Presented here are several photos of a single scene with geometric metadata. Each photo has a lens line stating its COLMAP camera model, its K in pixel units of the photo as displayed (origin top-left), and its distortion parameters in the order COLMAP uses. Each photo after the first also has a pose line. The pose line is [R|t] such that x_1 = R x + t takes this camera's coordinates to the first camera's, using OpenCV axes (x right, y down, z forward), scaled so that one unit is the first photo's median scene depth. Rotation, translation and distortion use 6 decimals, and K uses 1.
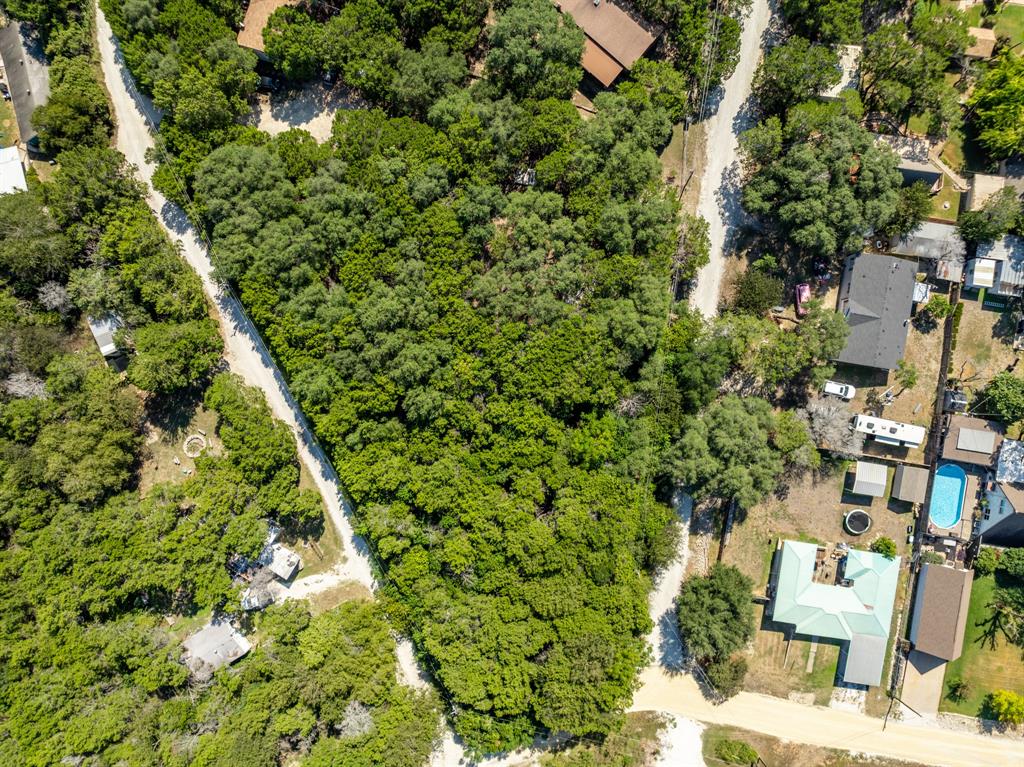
lens RADIAL K [[717.5, 0, 513.7], [0, 717.5, 379.9], [0, 0, 1]] dist [-0.037483, 0.020409]
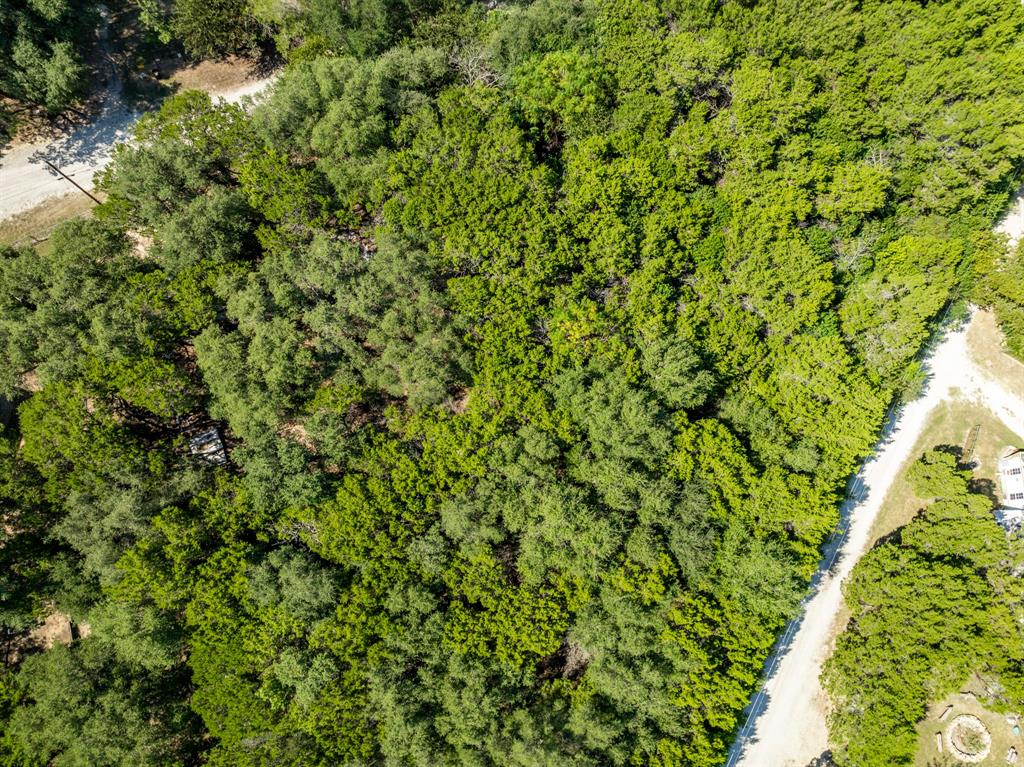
lens RADIAL K [[717.5, 0, 513.7], [0, 717.5, 379.9], [0, 0, 1]] dist [-0.037483, 0.020409]
pose [[-0.519239, -0.836706, 0.174111, -0.161721], [0.854543, -0.505408, 0.119663, -0.134816], [-0.012126, 0.210919, 0.977428, 0.495678]]
